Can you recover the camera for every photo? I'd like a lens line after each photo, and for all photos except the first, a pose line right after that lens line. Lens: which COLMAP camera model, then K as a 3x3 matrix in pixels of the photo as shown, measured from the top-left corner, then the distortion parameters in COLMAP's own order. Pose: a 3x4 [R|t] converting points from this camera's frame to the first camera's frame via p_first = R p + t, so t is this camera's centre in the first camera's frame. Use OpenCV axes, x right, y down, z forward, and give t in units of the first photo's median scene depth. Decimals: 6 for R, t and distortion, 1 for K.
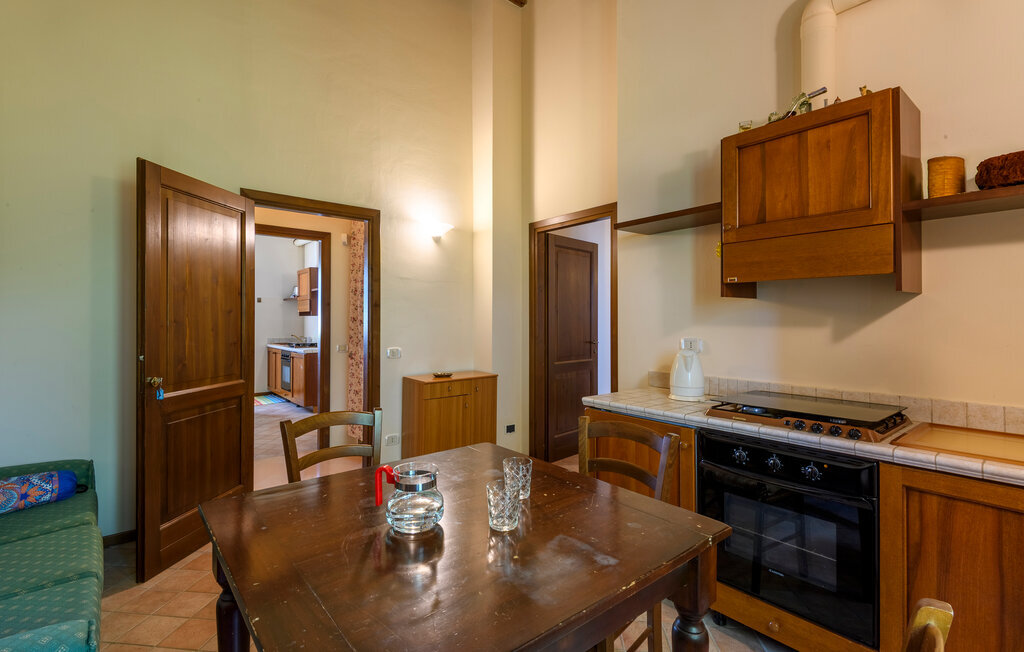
lens RADIAL K [[472.3, 0, 512.0], [0, 472.3, 326.0], [0, 0, 1]] dist [0.000295, 0.000049]
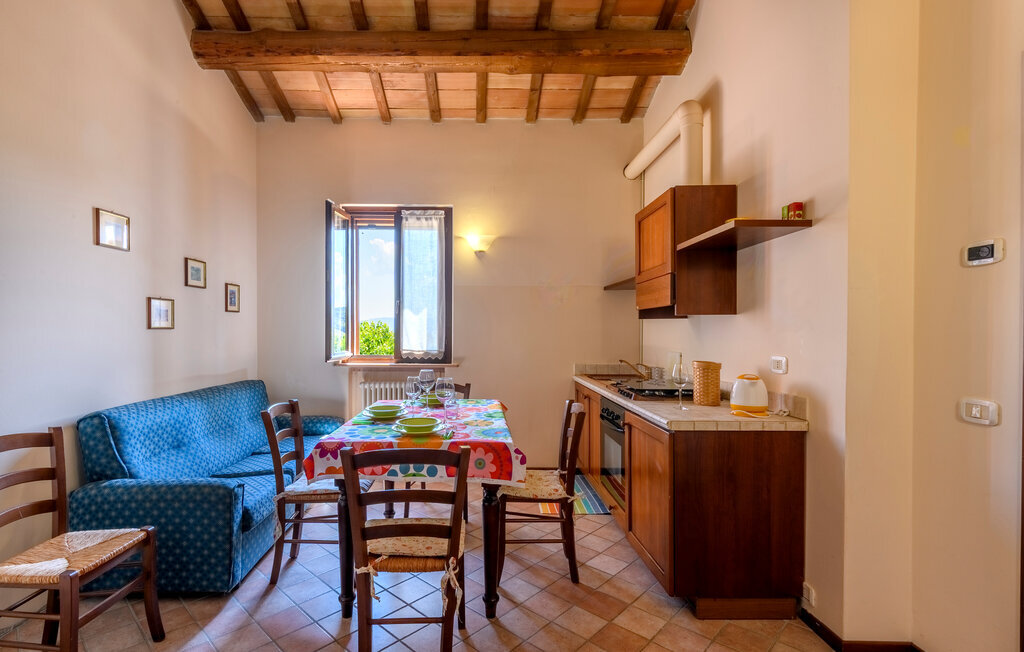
lens RADIAL K [[472.3, 0, 512.0], [0, 472.3, 326.0], [0, 0, 1]] dist [0.000295, 0.000049]
pose [[0.809942, -0.002824, -0.586503, -0.301916], [-0.007556, 0.999855, -0.015249, -0.007282], [0.586461, 0.016783, 0.809803, 0.602228]]
